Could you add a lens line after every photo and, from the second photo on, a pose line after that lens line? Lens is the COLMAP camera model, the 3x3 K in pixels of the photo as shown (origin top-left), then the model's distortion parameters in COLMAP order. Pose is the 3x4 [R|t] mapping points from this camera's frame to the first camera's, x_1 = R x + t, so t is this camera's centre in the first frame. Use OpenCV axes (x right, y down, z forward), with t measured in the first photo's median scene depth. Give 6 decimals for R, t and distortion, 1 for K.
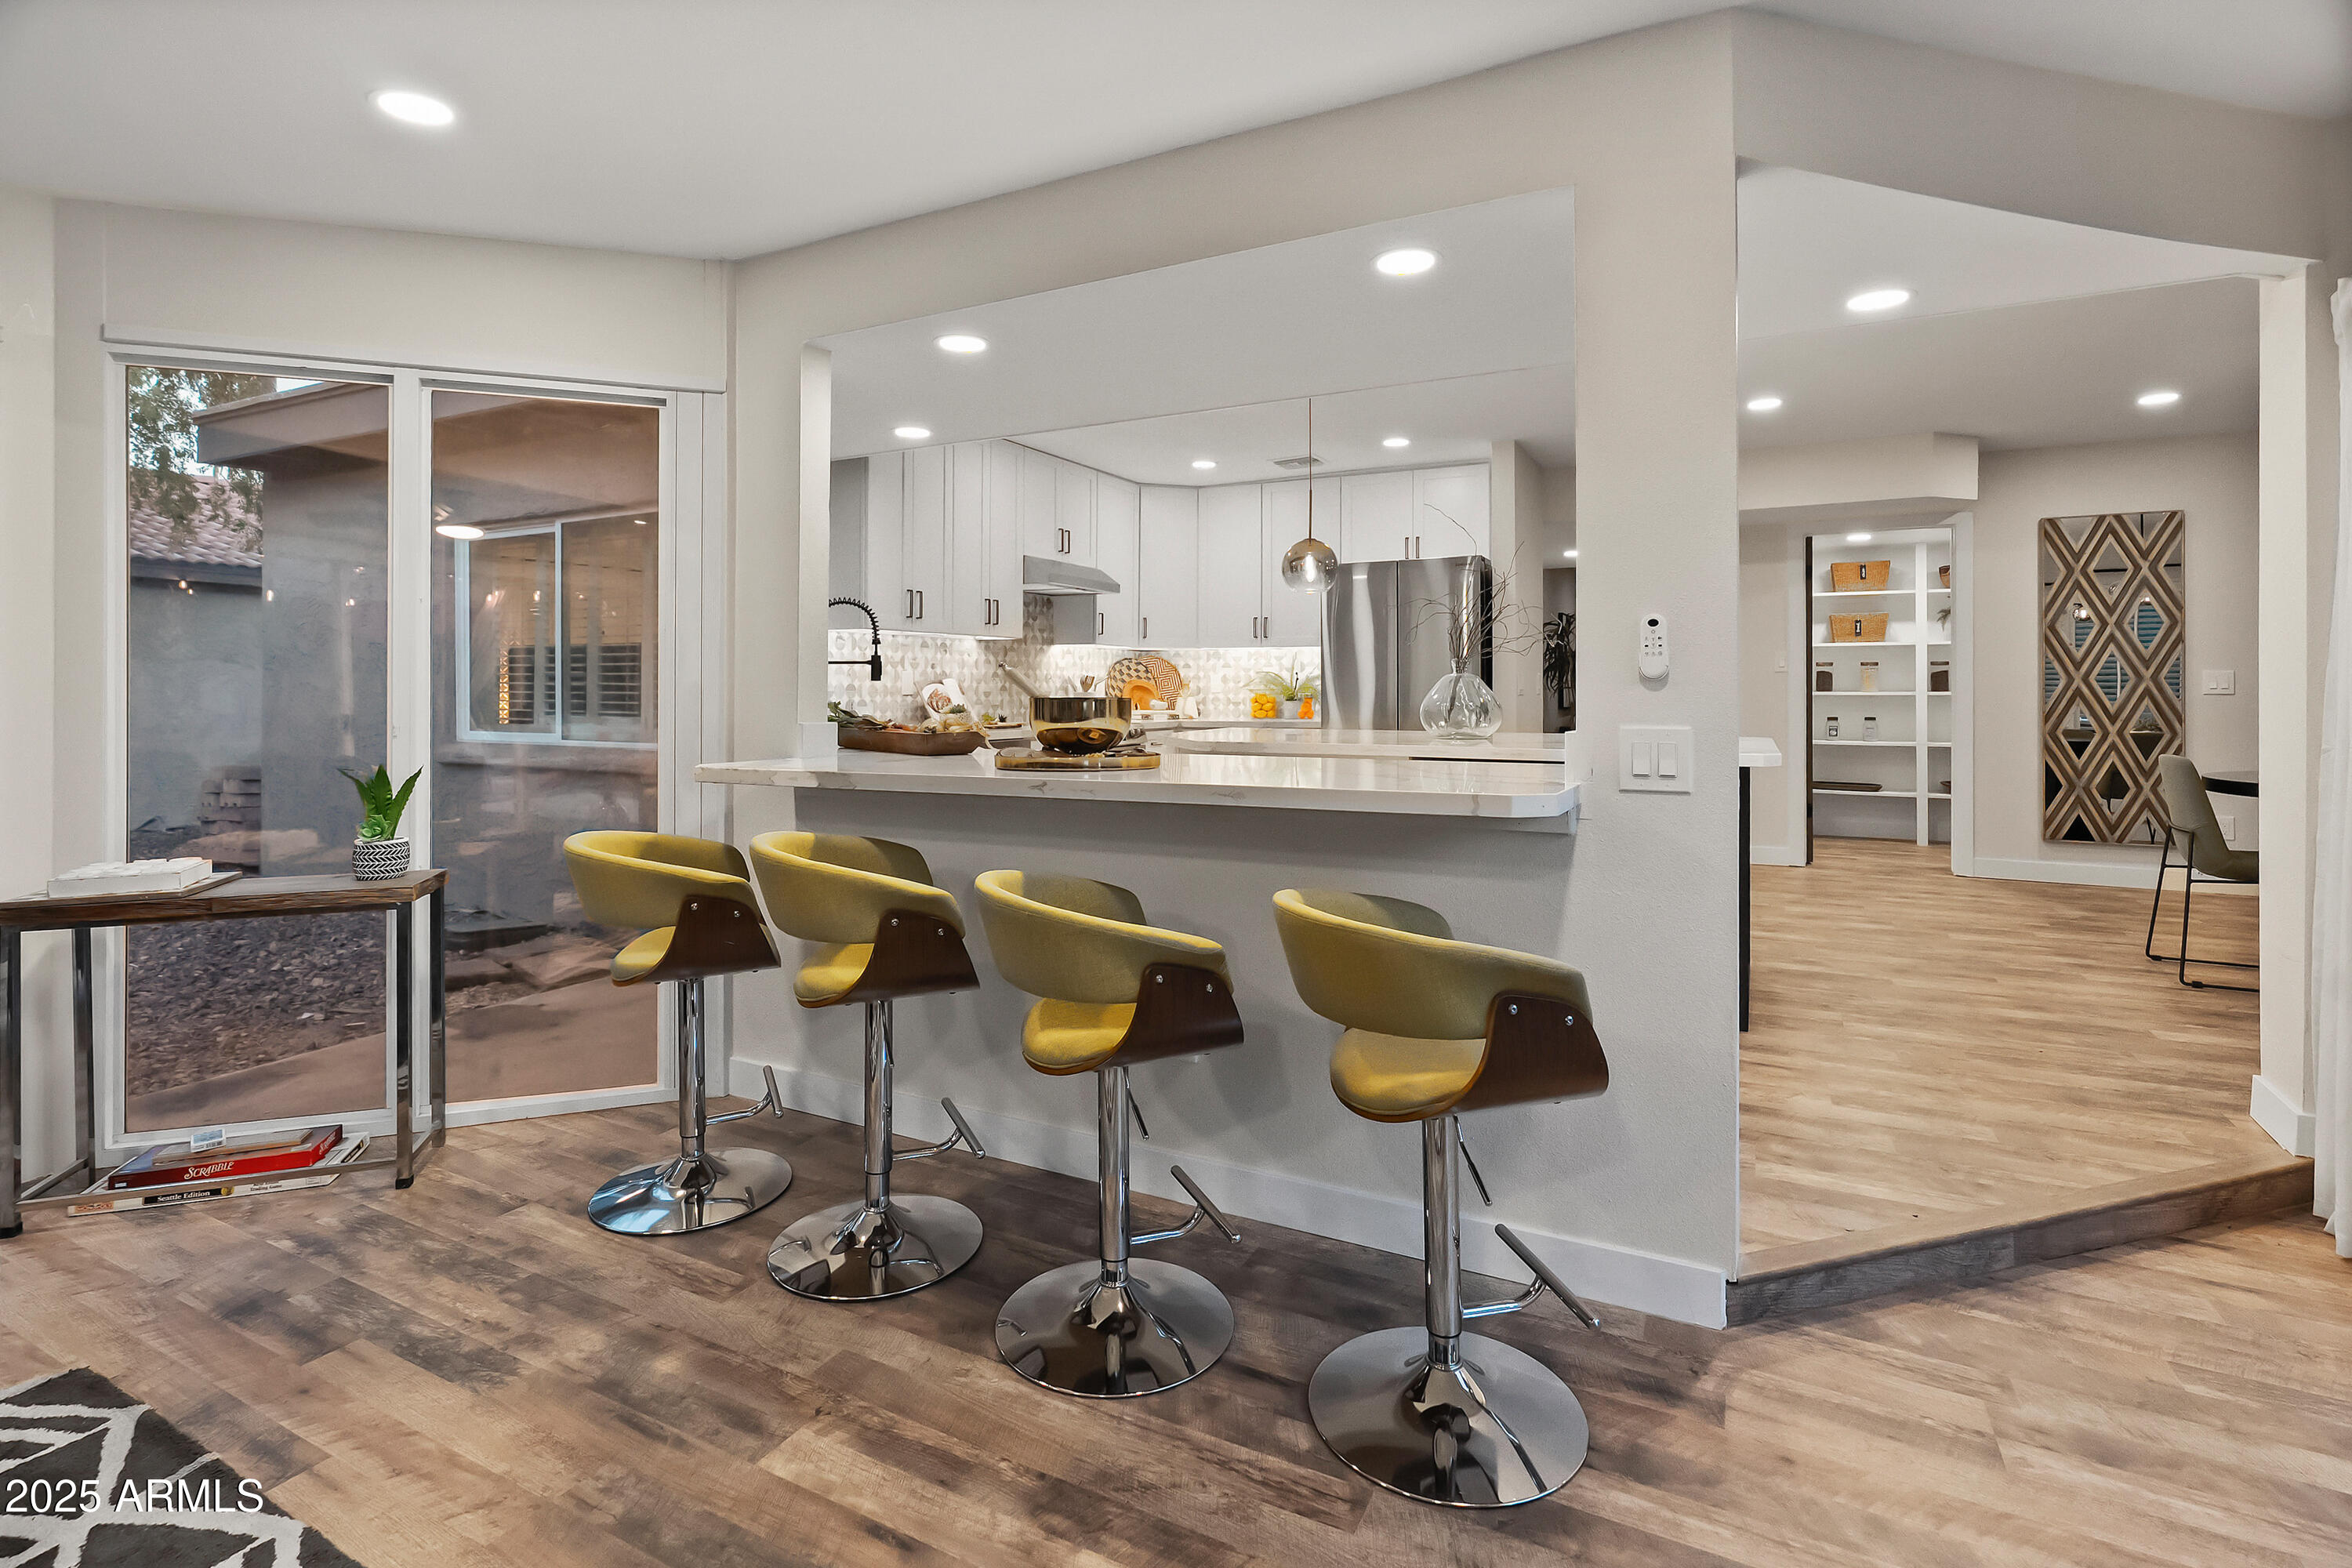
lens RADIAL K [[1110.9, 0, 1186.6], [0, 1110.9, 686.6], [0, 0, 1]] dist [-0.004484, 0.001760]
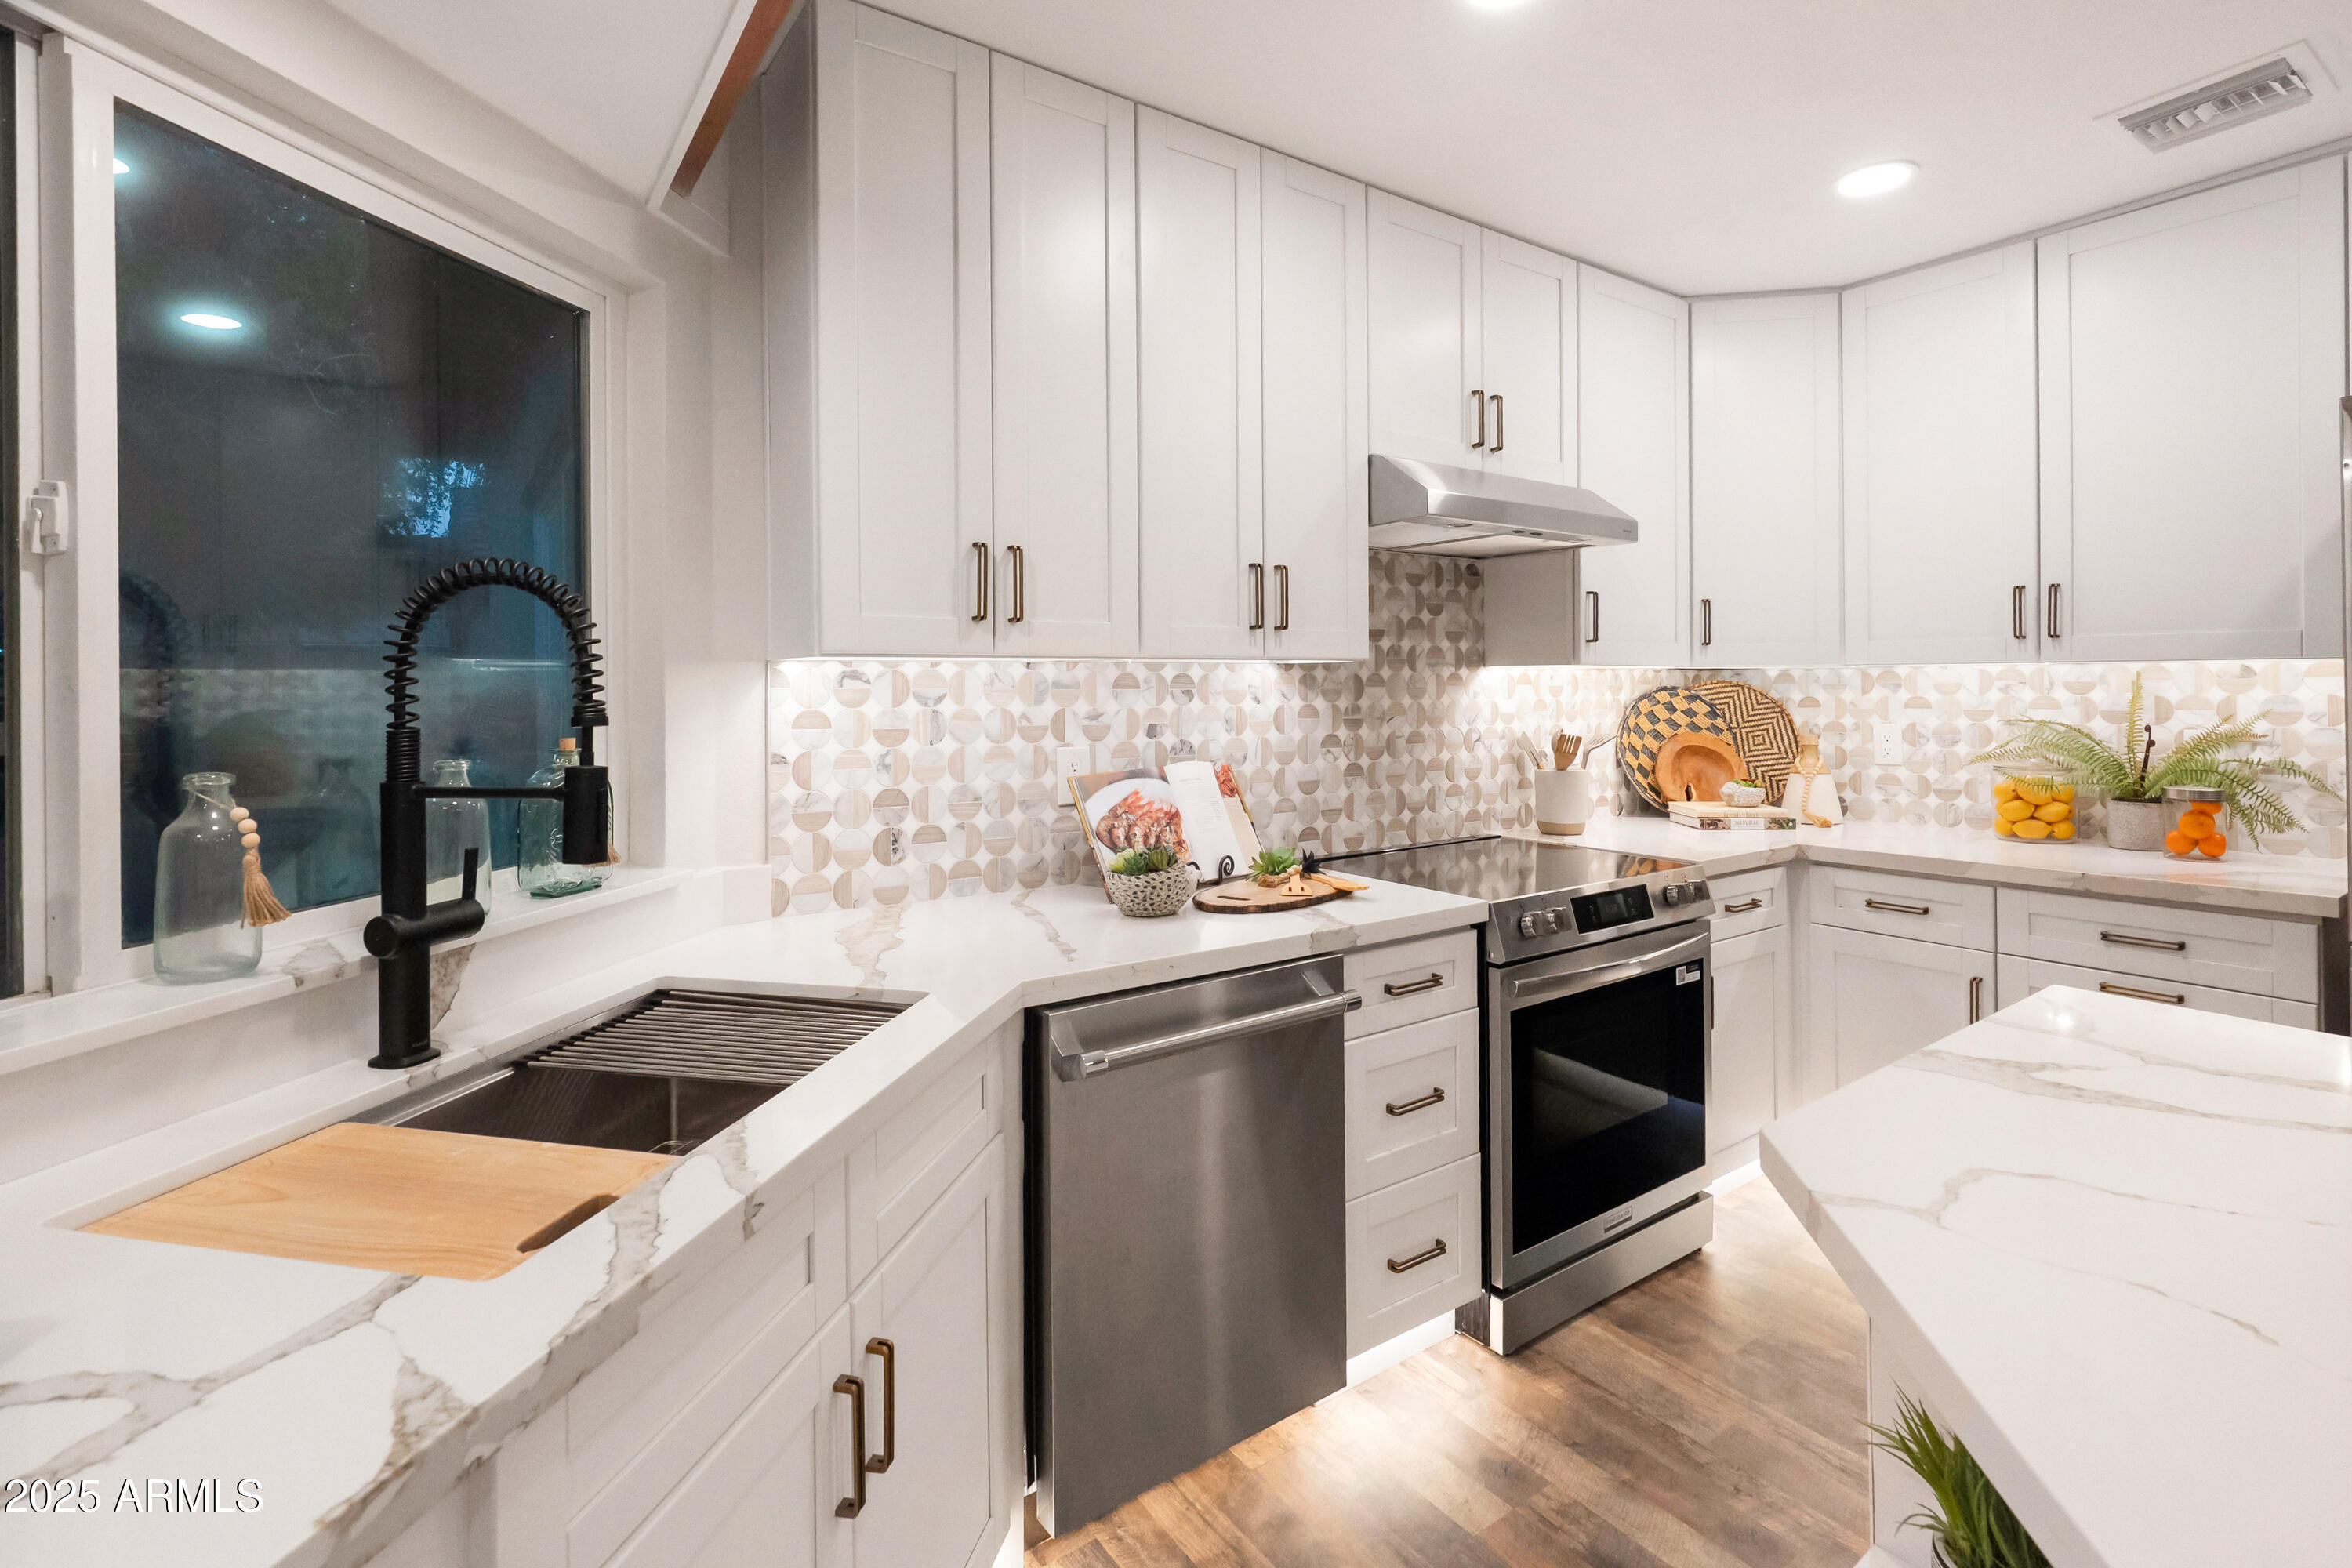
lens RADIAL K [[1110.9, 0, 1202.5], [0, 1110.9, 682.3], [0, 0, 1]] dist [-0.004484, 0.001760]
pose [[0.888697, -0.005730, -0.458460, -0.015585], [0.006202, 0.999981, -0.000477, -0.035020], [0.458454, -0.002420, 0.888715, 0.603911]]
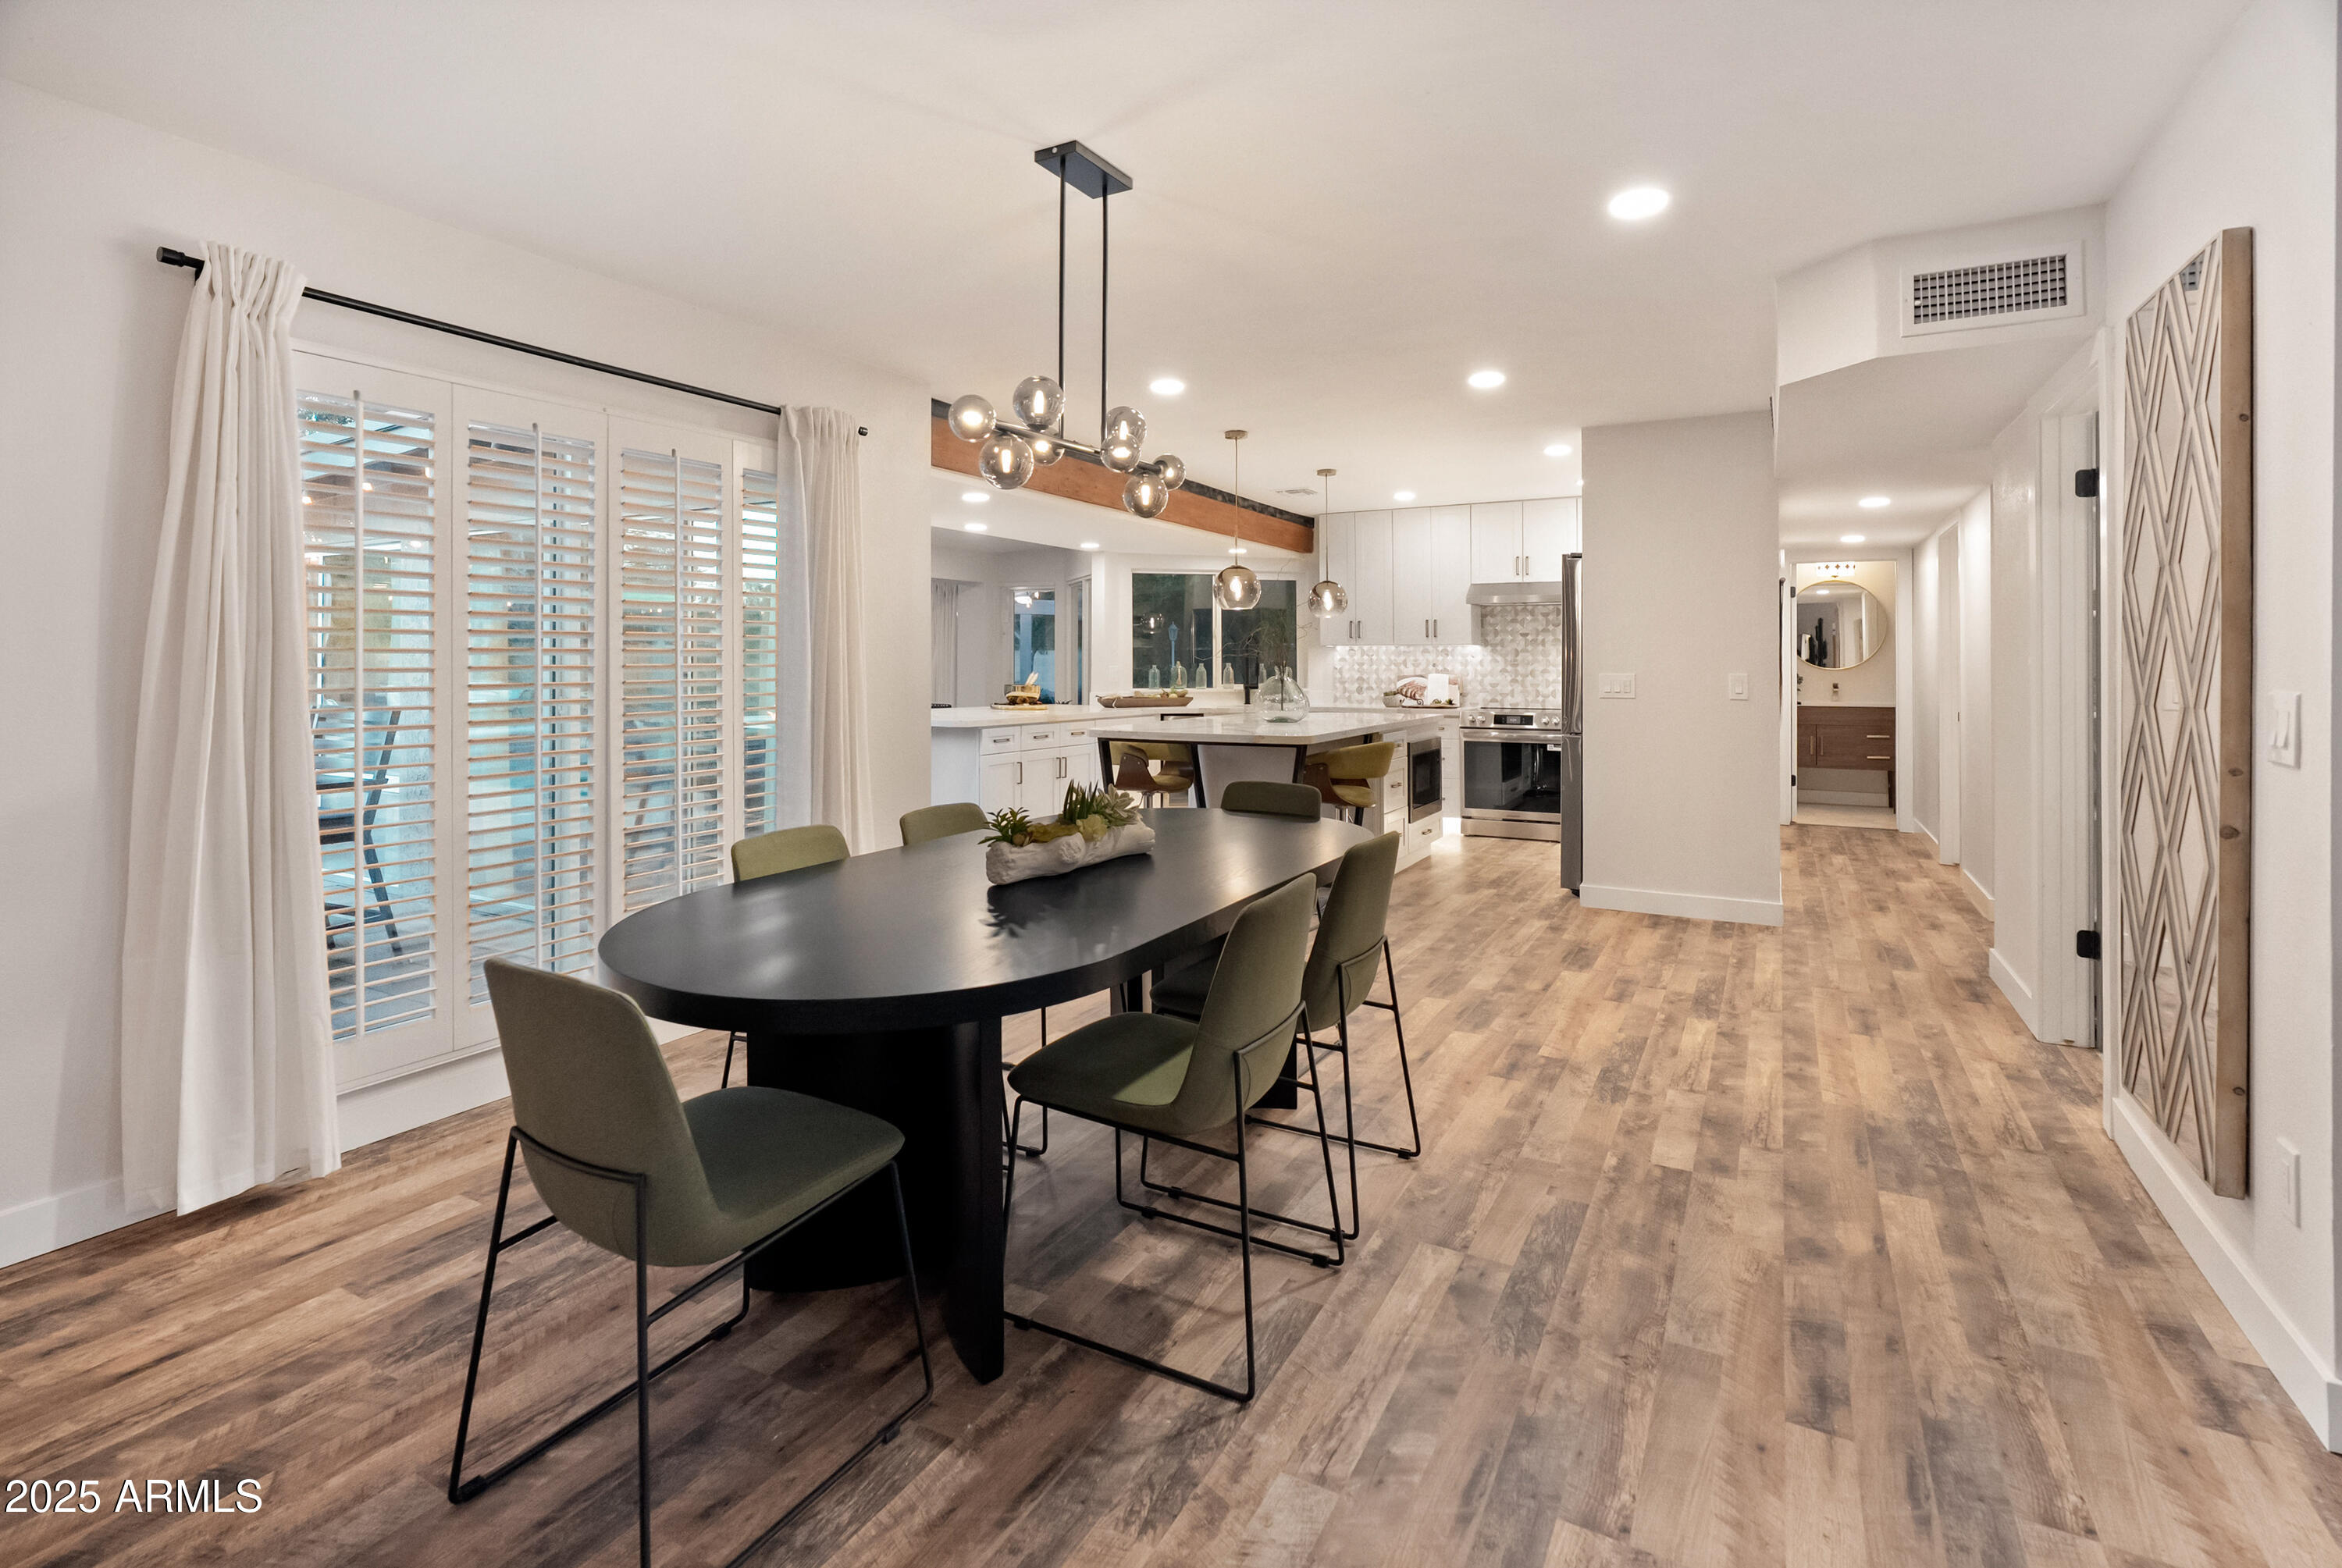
lens RADIAL K [[1106.1, 0, 1182.8], [0, 1106.1, 669.3], [0, 0, 1]] dist [-0.004484, 0.001760]
pose [[-0.009702, 0.007025, -0.999928, 1.200884], [0.001538, 0.999974, 0.007011, -0.022598], [0.999952, -0.001470, -0.009712, 0.648128]]
